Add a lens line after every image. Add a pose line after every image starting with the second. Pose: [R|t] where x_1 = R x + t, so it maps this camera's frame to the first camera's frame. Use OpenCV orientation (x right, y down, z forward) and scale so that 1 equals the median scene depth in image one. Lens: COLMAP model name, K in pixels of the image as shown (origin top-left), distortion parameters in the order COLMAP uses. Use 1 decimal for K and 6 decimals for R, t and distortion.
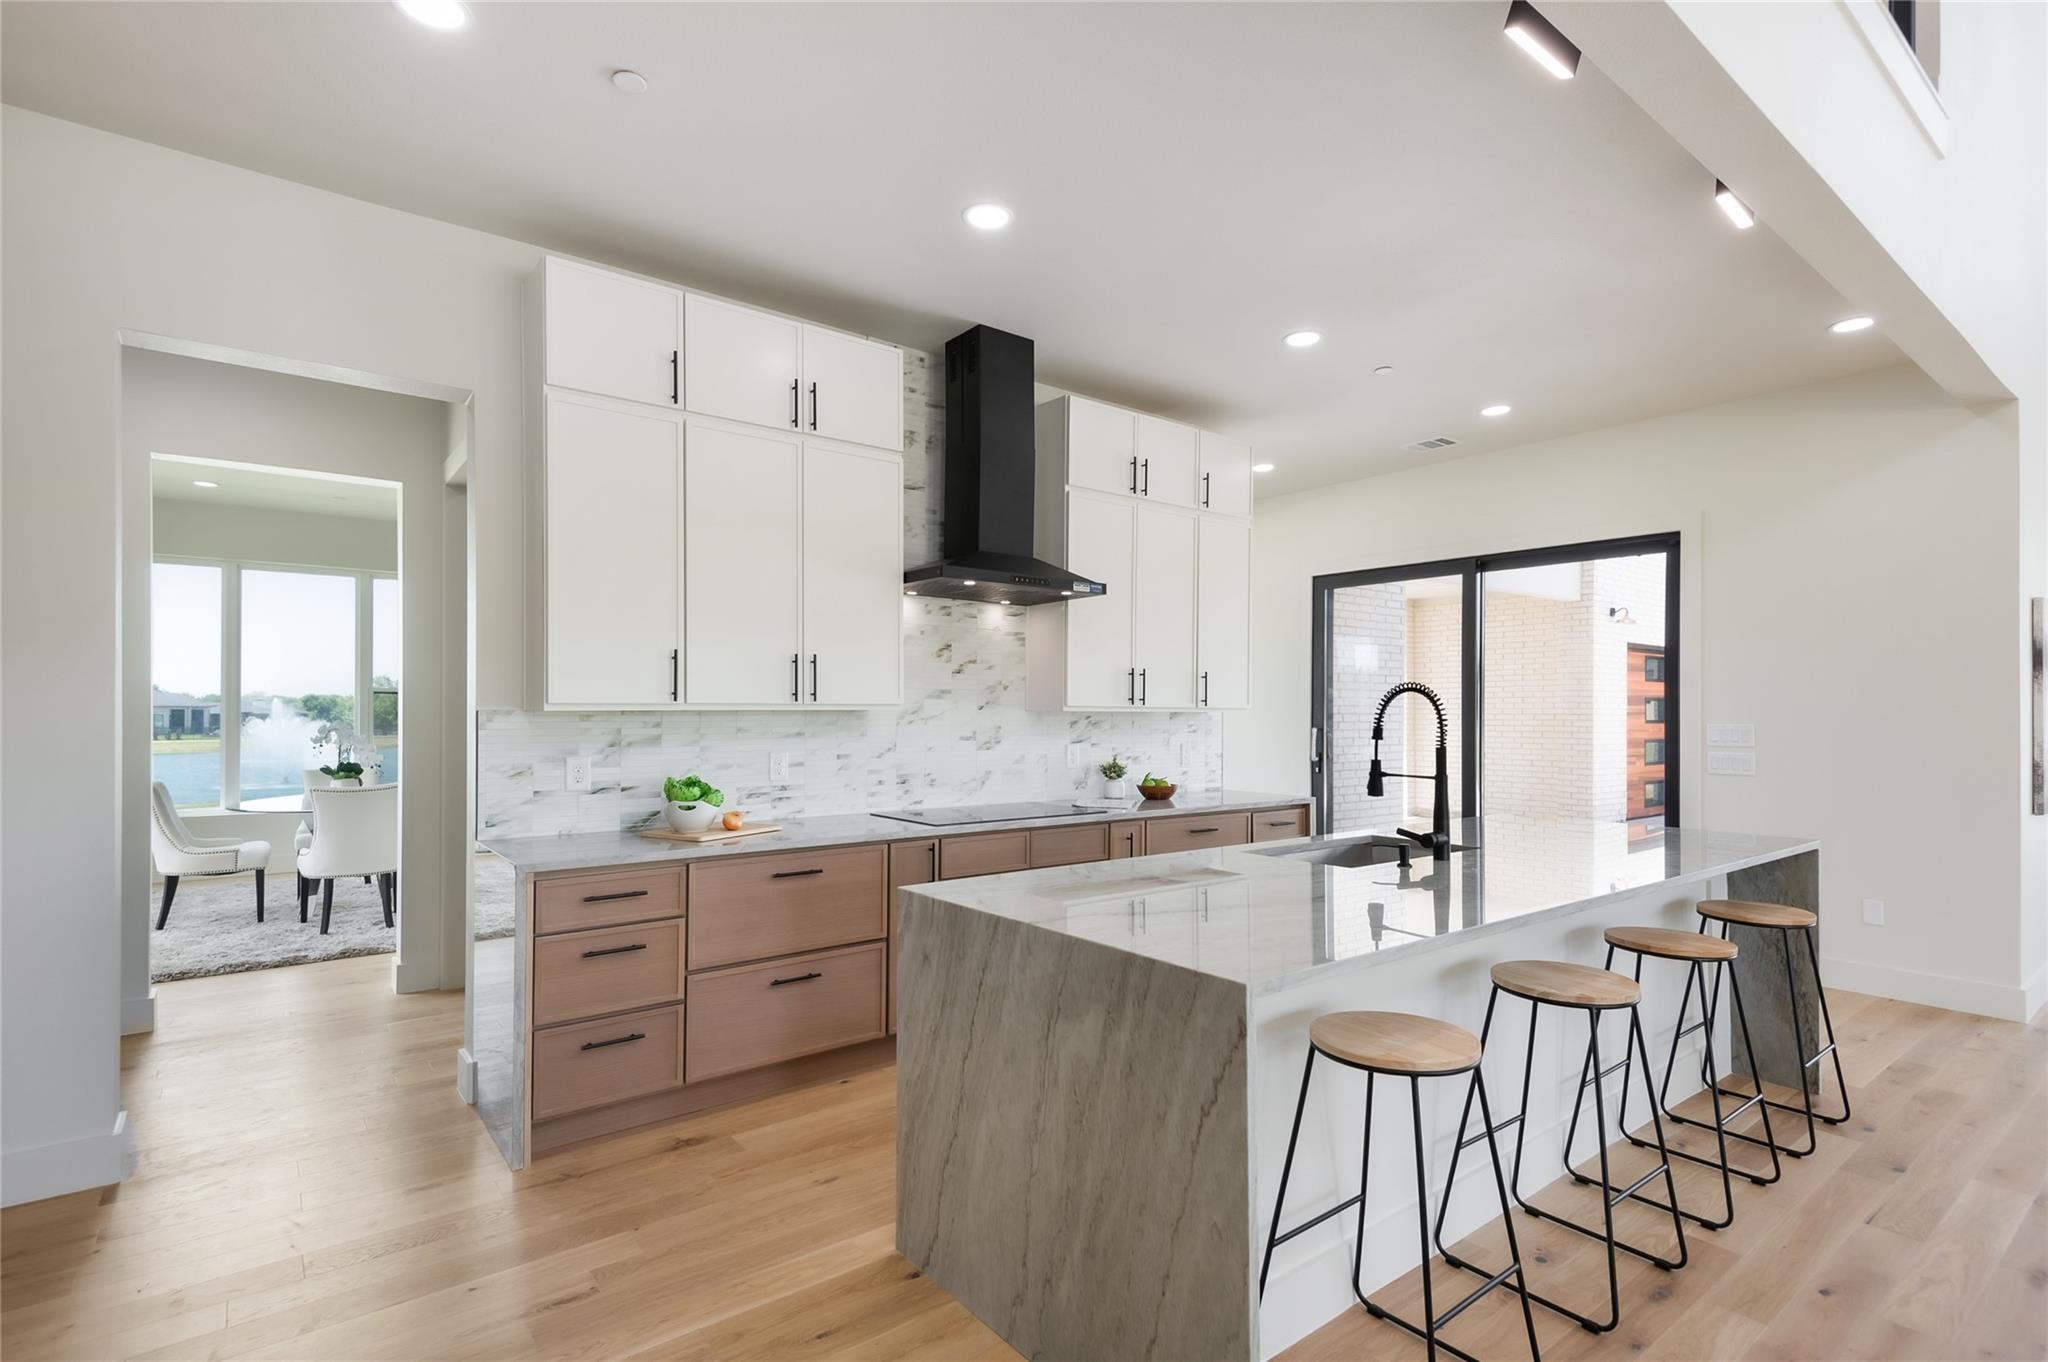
lens RADIAL K [[992.8, 0, 1019.1], [0, 992.8, 693.2], [0, 0, 1]] dist [0.000523, 0.000020]
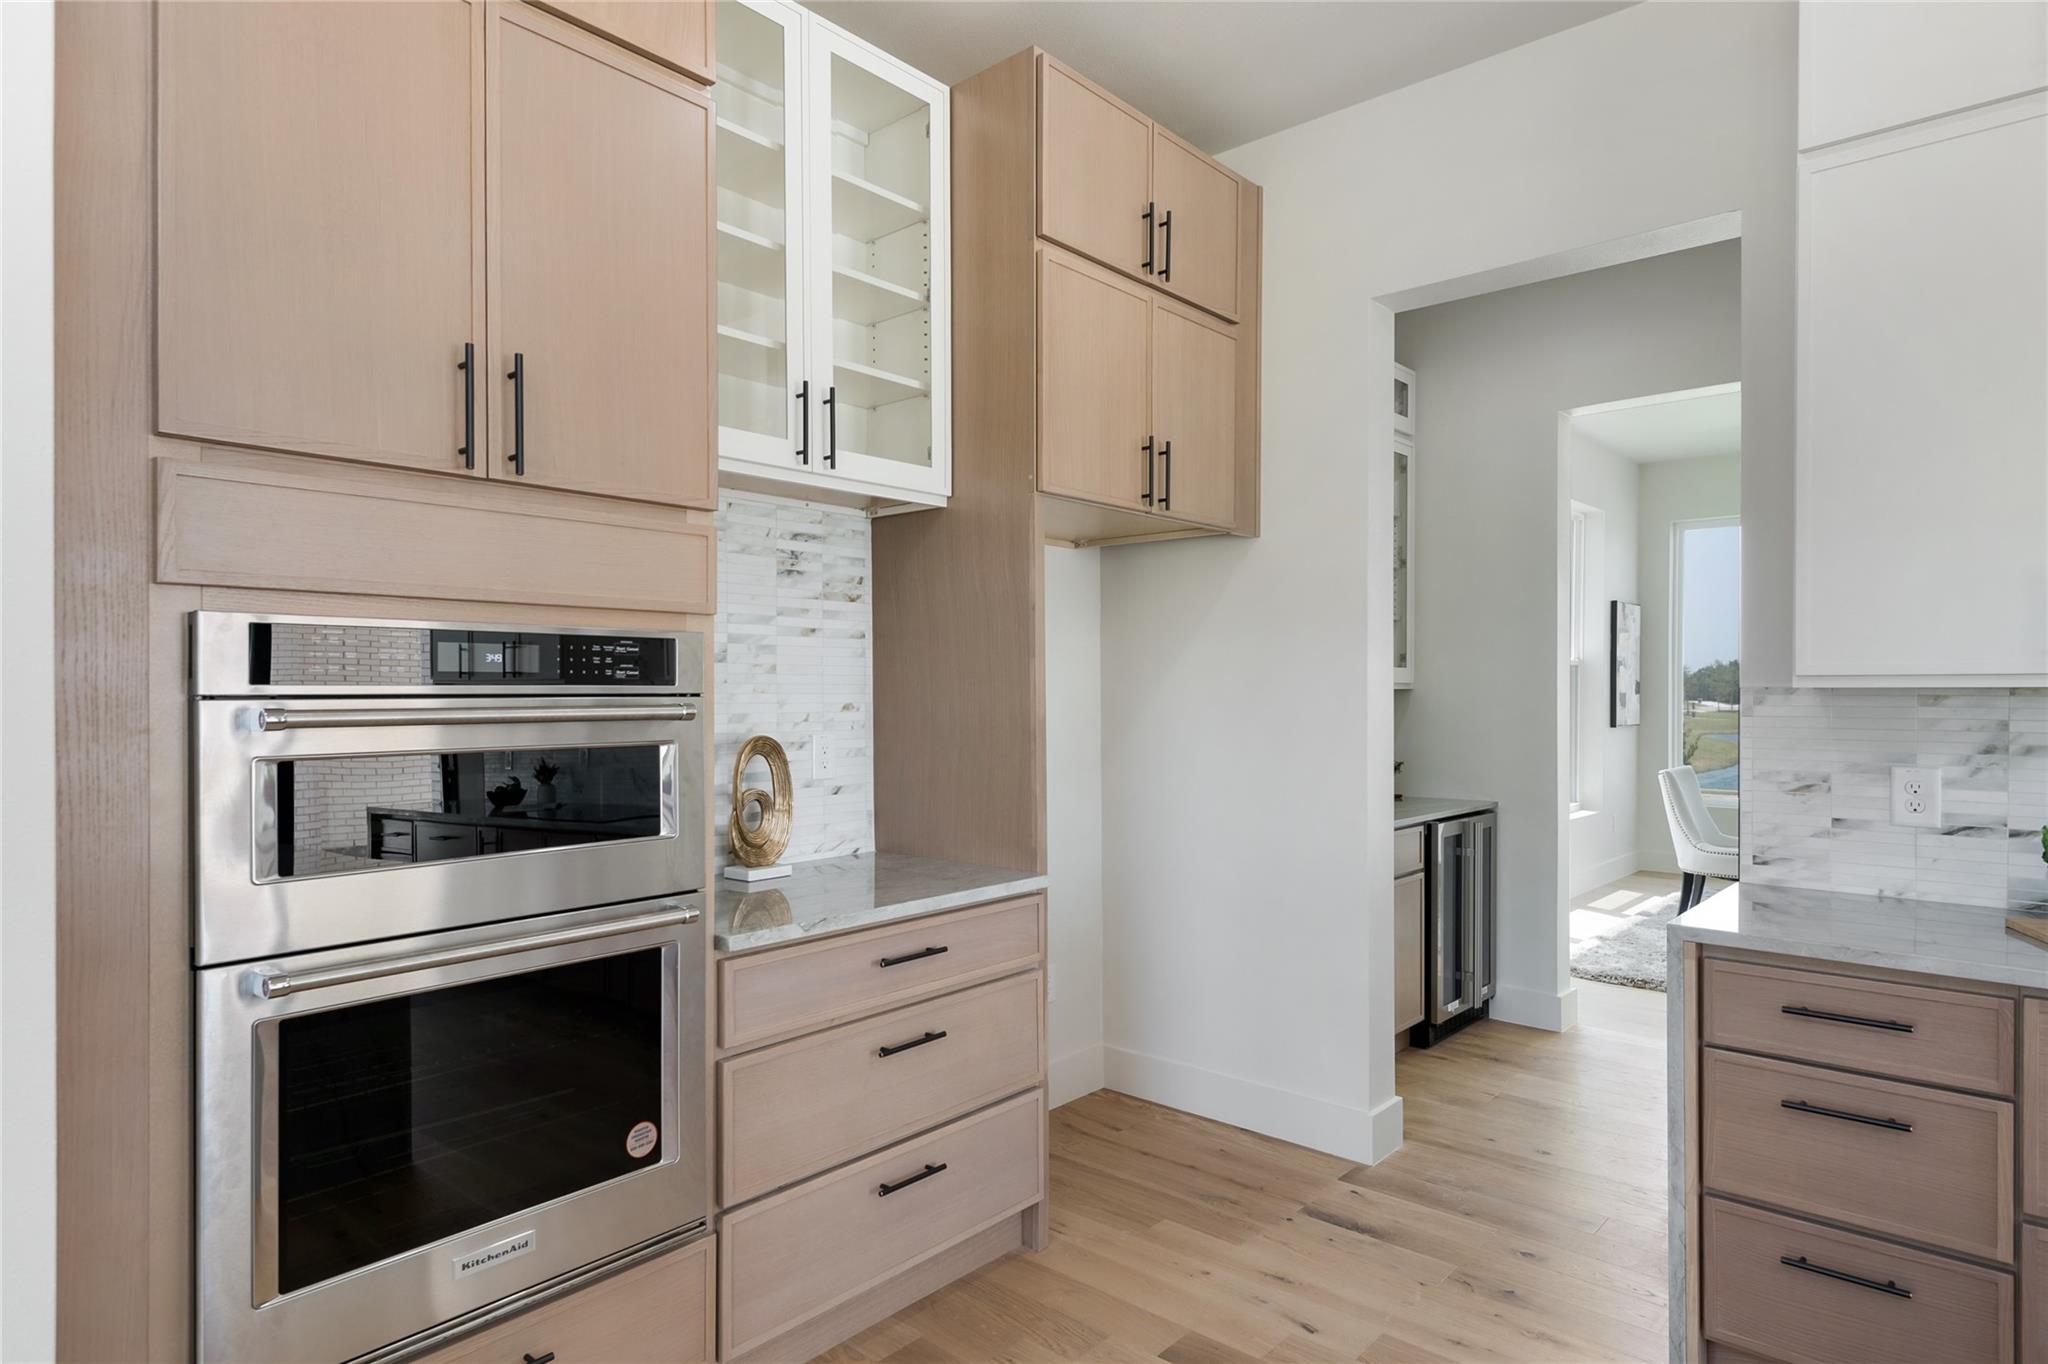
lens RADIAL K [[1162.4, 0, 1020.0], [0, 1162.4, 691.3], [0, 0, 1]] dist [0.001219, 0.000248]
pose [[0.179326, 0.000516, -0.983790, 0.132964], [0.012703, 0.999915, 0.002840, 0.011263], [0.983708, -0.013006, 0.179304, 0.371698]]
